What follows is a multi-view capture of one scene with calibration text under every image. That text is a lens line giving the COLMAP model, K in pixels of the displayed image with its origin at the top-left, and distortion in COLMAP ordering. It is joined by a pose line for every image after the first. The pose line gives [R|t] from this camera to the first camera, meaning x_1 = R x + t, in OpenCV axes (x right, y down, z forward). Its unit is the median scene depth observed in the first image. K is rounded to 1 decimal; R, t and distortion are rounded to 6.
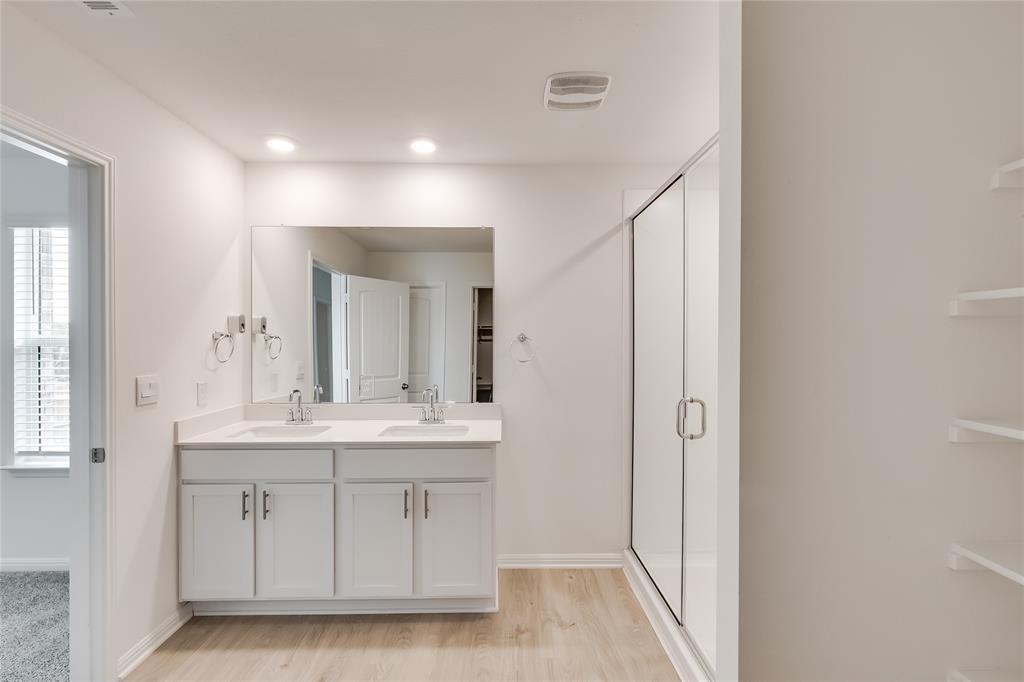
lens RADIAL K [[495.6, 0, 512.0], [0, 495.6, 341.0], [0, 0, 1]] dist [-0.000901, -0.000182]
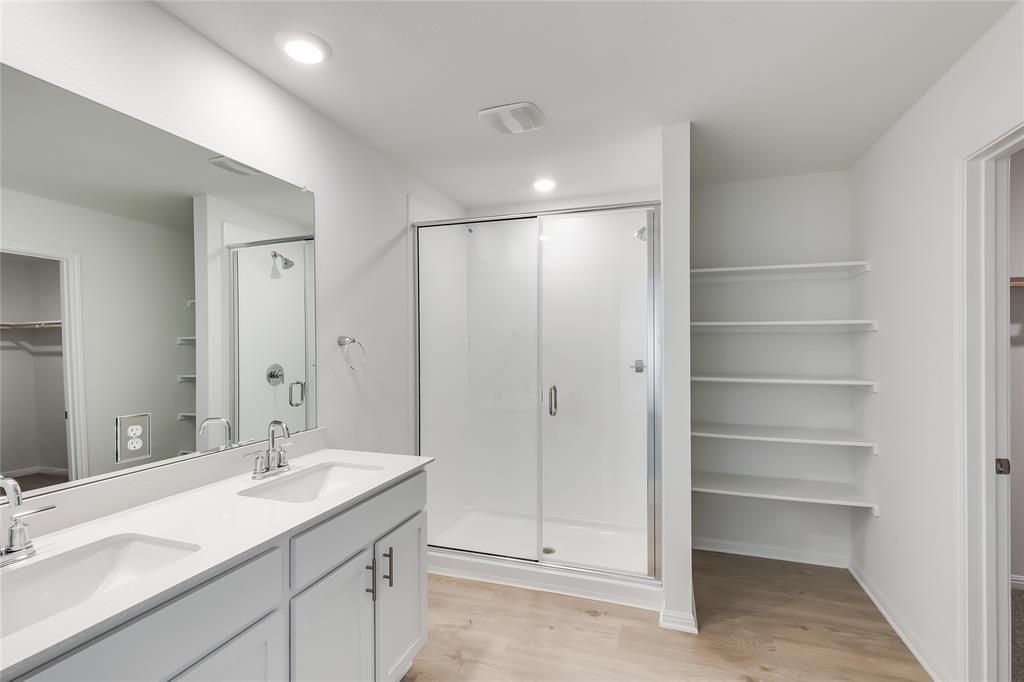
lens RADIAL K [[495.6, 0, 512.0], [0, 495.6, 341.0], [0, 0, 1]] dist [-0.000901, -0.000182]
pose [[0.314115, -0.009553, 0.949337, -0.808038], [0.030913, 0.999522, -0.000170, -0.000739], [-0.948882, 0.029400, 0.314260, 0.579147]]
